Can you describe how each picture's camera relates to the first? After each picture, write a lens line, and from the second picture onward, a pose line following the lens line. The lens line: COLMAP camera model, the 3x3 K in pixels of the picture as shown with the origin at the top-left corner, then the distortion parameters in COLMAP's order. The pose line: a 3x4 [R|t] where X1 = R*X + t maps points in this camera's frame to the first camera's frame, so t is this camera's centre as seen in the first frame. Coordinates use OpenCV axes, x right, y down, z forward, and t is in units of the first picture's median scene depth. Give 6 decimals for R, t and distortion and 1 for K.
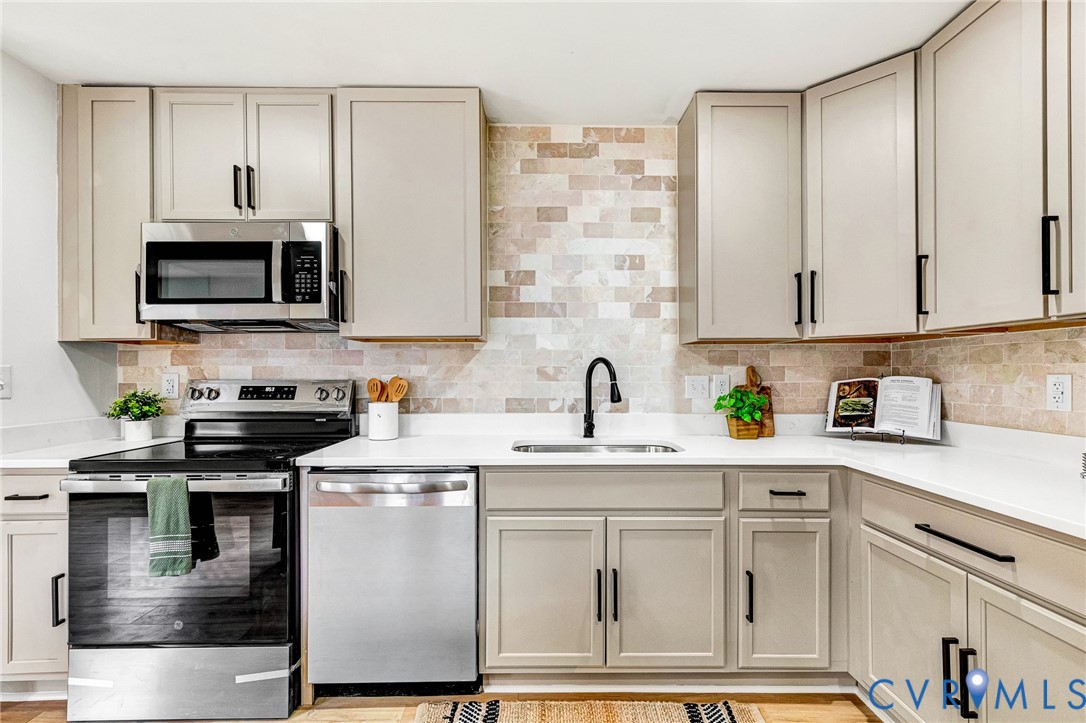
lens RADIAL K [[502.4, 0, 548.6], [0, 502.4, 371.5], [0, 0, 1]] dist [0.003107, 0.000287]
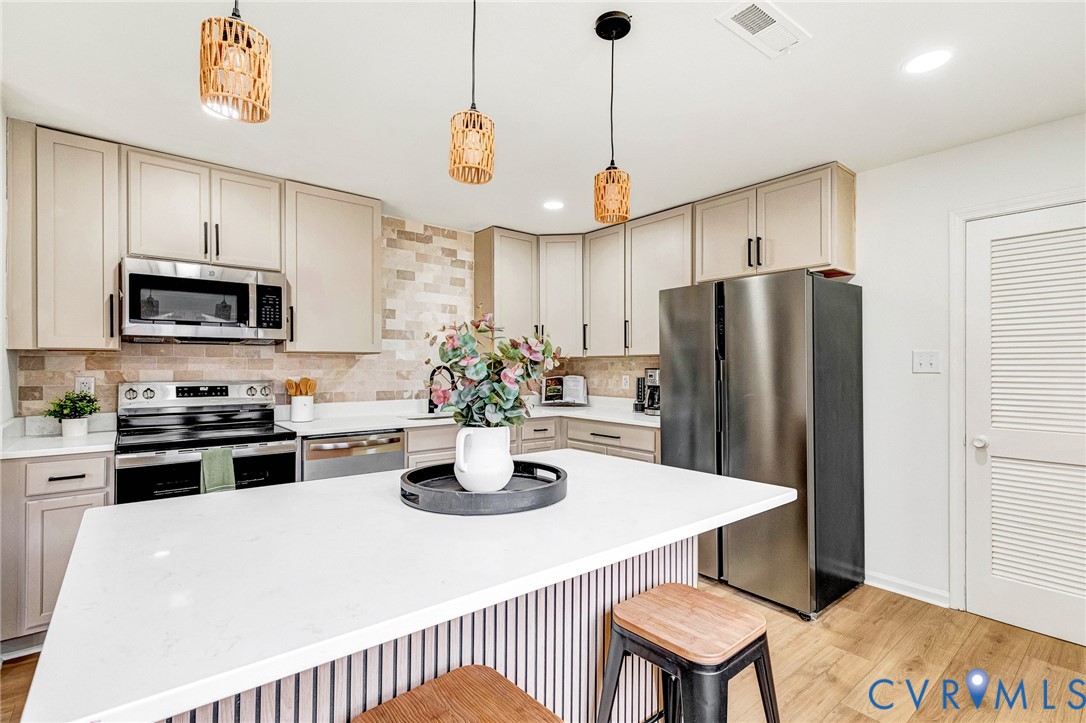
lens RADIAL K [[502.4, 0, 548.6], [0, 502.4, 371.5], [0, 0, 1]] dist [0.003107, 0.000287]
pose [[0.775535, -0.001874, 0.631302, -0.688002], [-0.005435, 0.999939, 0.009645, -0.026241], [-0.631281, -0.010911, 0.775477, -0.560591]]
